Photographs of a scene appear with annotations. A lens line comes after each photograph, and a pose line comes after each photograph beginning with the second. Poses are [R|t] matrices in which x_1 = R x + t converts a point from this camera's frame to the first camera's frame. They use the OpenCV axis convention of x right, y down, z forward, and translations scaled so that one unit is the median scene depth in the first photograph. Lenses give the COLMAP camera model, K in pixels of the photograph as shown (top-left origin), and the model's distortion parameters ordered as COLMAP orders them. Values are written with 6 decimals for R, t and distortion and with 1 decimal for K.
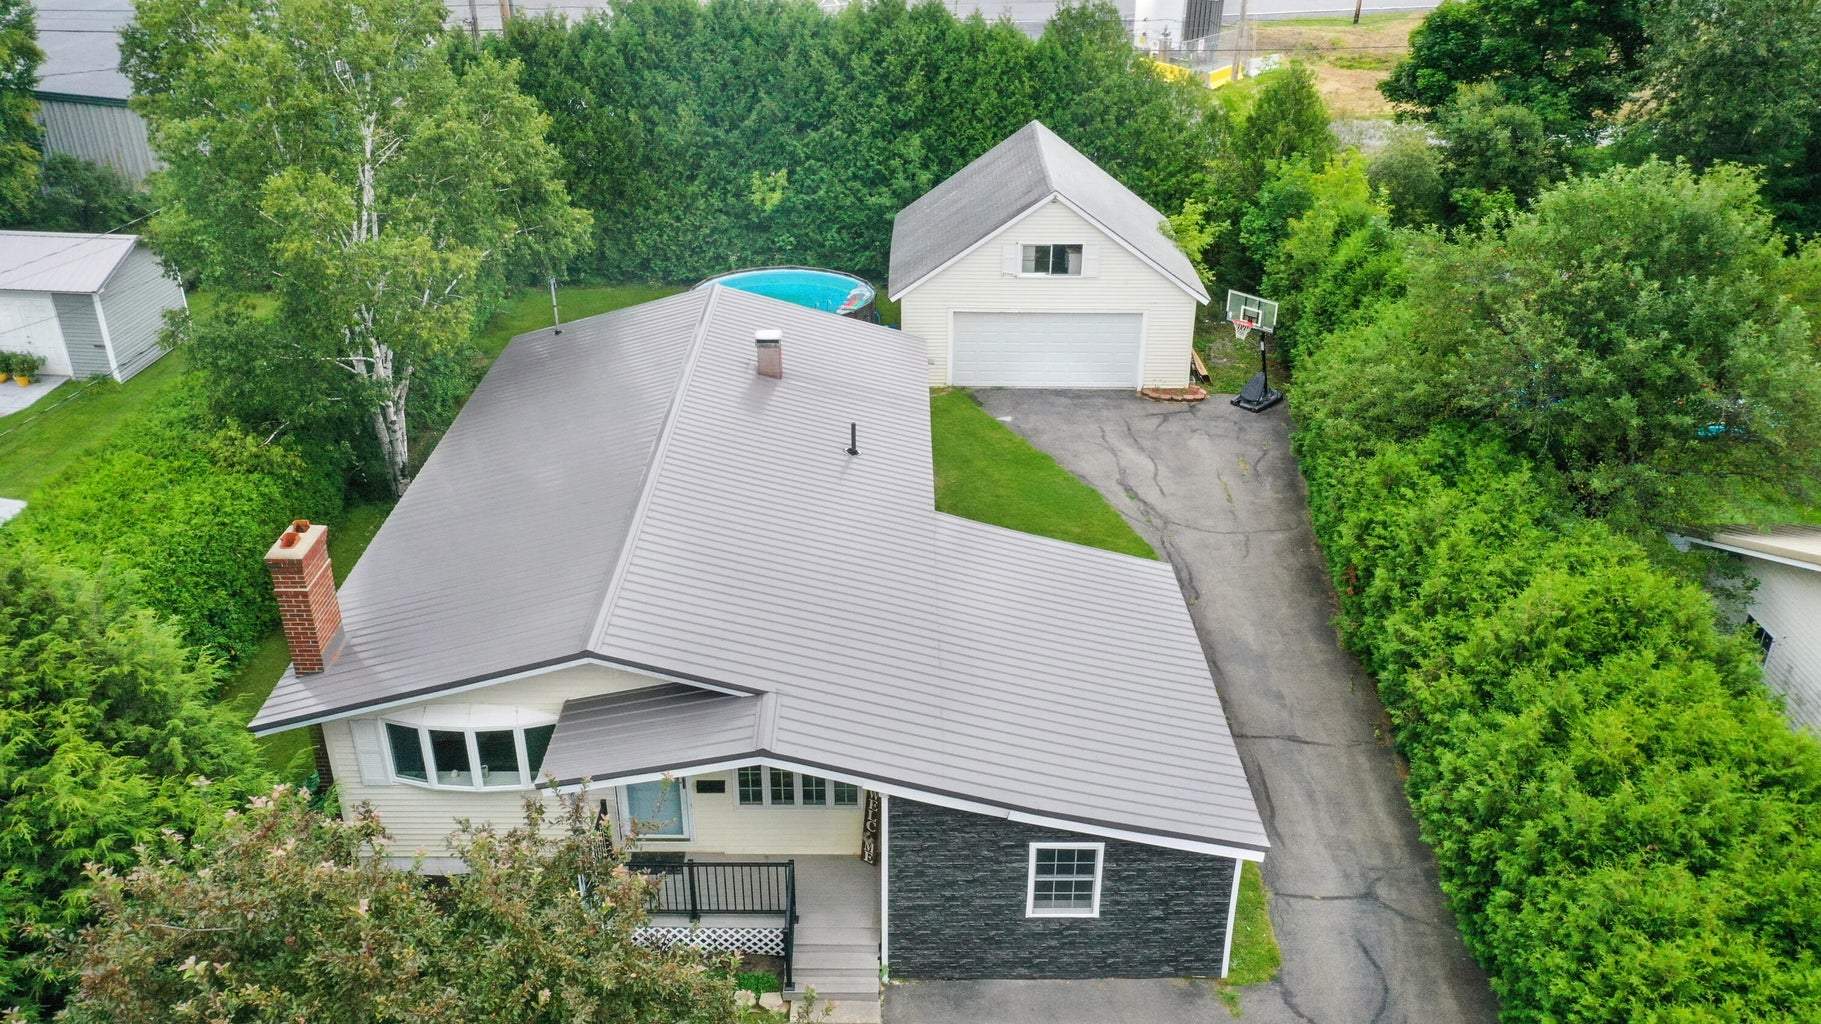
lens RADIAL K [[1402.1, 0, 910.5], [0, 1402.1, 512.0], [0, 0, 1]] dist [0.007775, 0.000504]
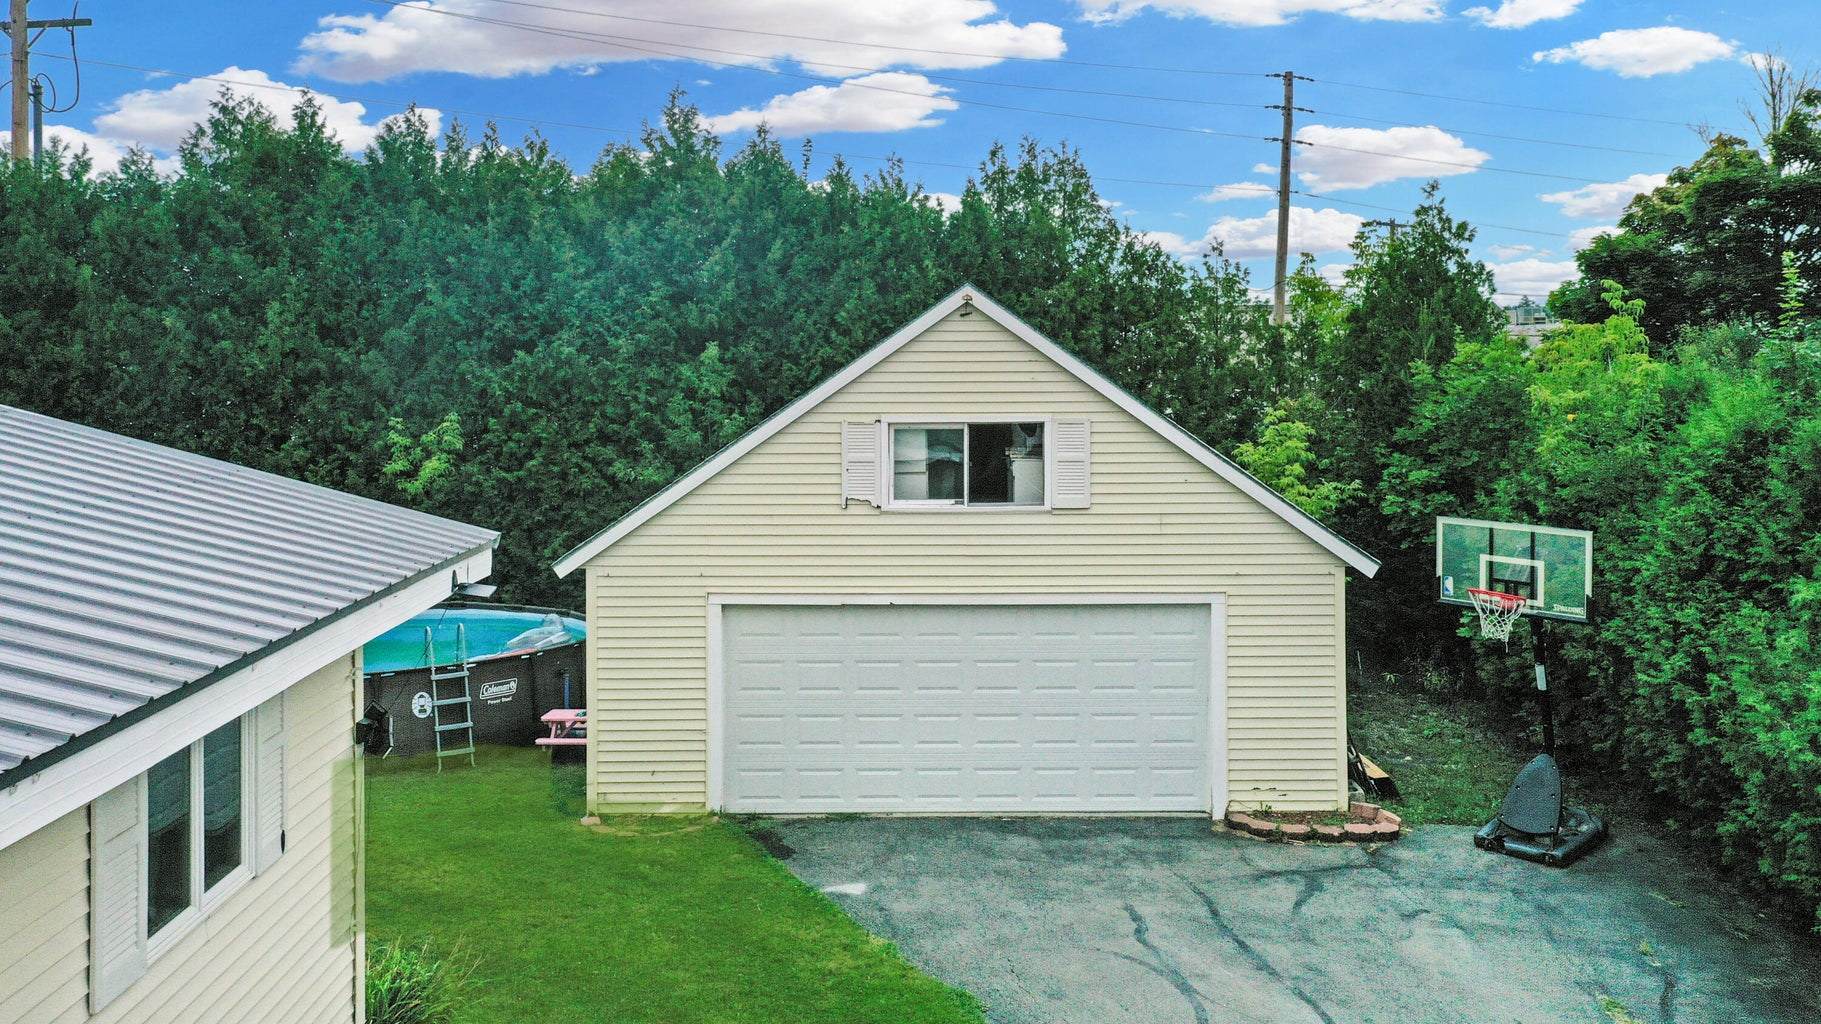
lens RADIAL K [[1472.2, 0, 899.5], [0, 1472.2, 373.5], [0, 0, 1]] dist [-0.004358, -0.002354]
pose [[0.999881, -0.010134, 0.011597, 0.073640], [0.014312, 0.889532, -0.456649, -0.013680], [-0.005688, 0.456761, 0.889571, 0.594297]]
